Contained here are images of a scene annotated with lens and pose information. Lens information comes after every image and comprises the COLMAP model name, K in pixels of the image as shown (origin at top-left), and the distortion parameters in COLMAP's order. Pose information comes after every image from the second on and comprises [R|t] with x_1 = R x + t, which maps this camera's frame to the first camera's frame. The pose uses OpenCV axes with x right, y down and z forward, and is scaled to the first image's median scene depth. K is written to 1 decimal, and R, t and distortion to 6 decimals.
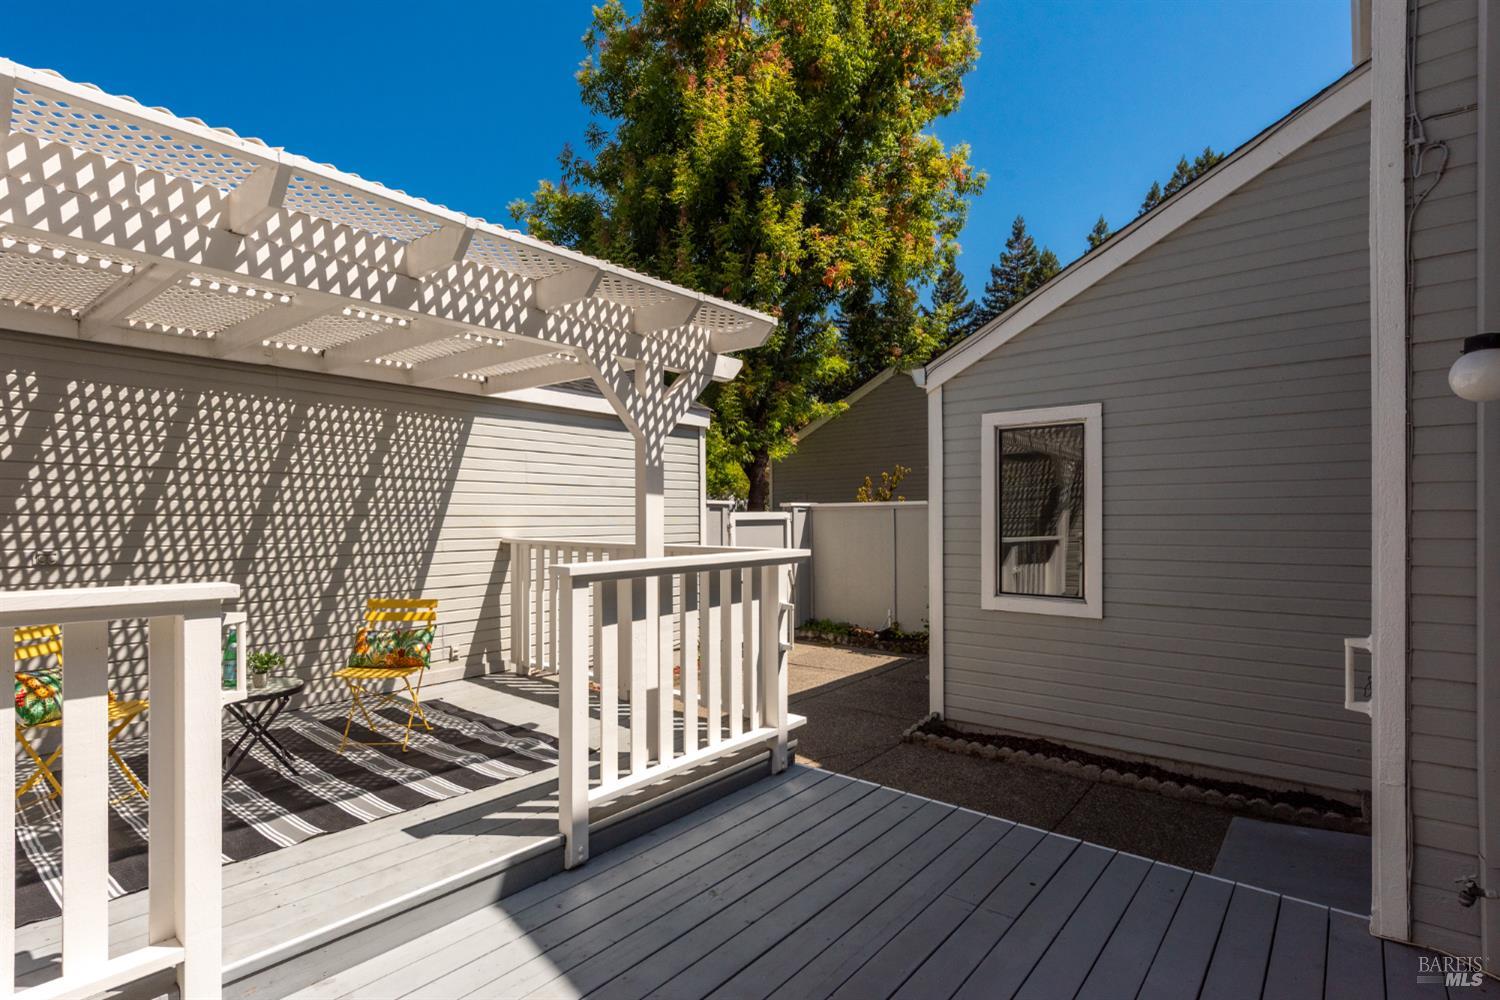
lens RADIAL K [[746.7, 0, 749.1], [0, 746.7, 504.8], [0, 0, 1]] dist [-0.006740, -0.003273]
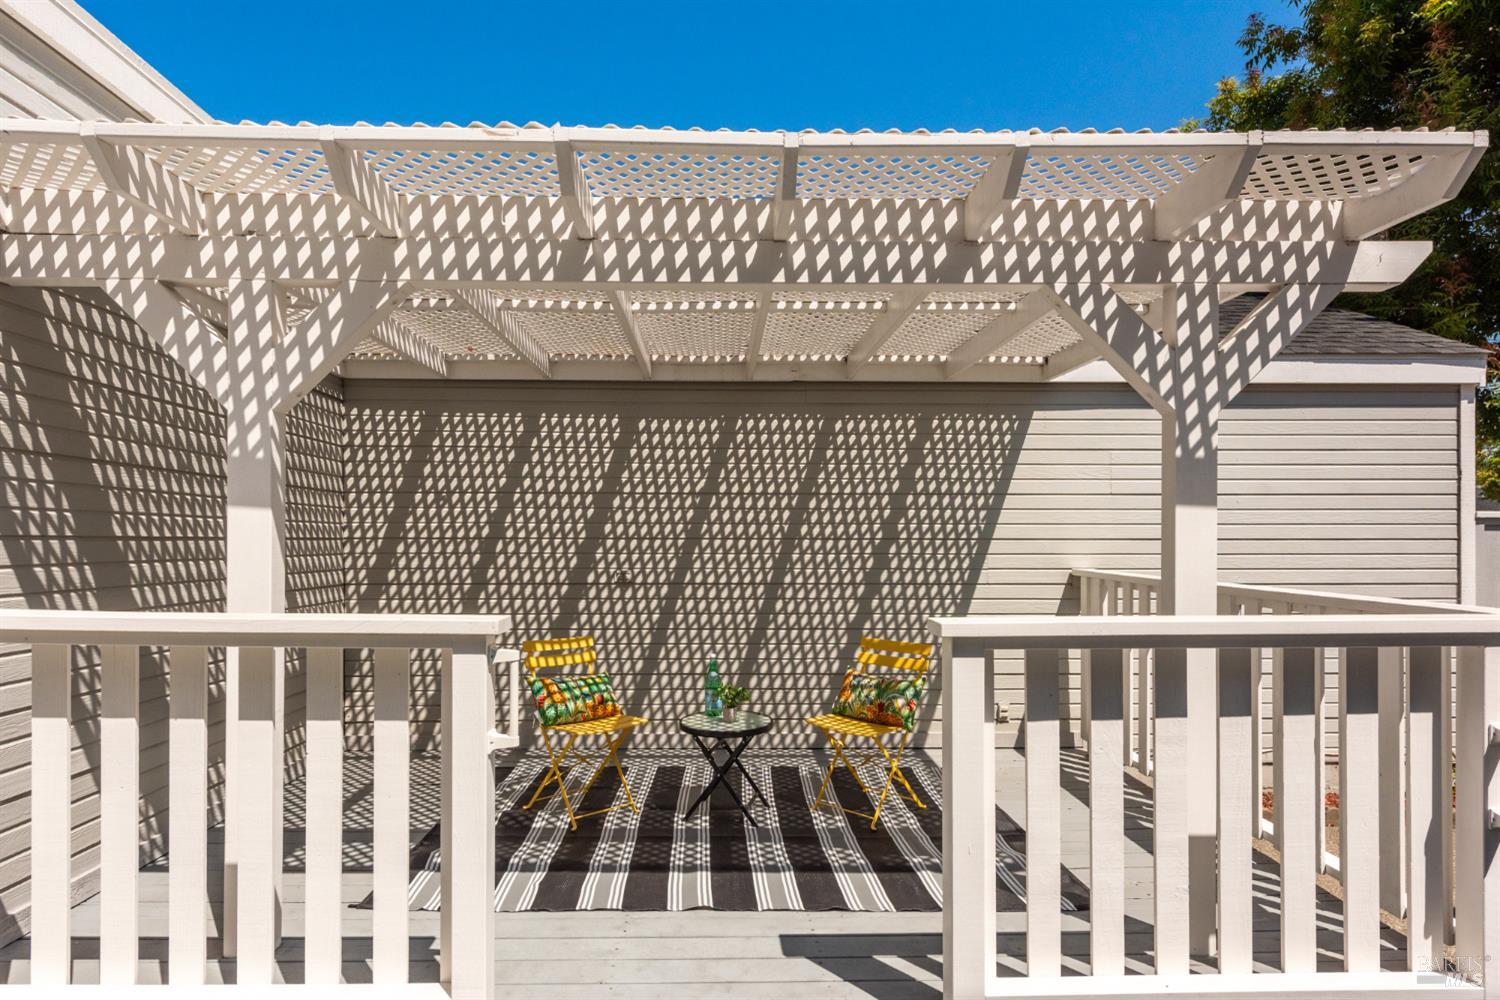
lens RADIAL K [[842.1, 0, 721.4], [0, 842.1, 529.7], [0, 0, 1]] dist [0.009193, -0.005800]
pose [[0.639366, -0.005748, -0.768881, 0.138628], [0.011368, 0.999933, 0.001977, -0.000794], [0.768819, -0.010005, 0.639389, 0.272428]]
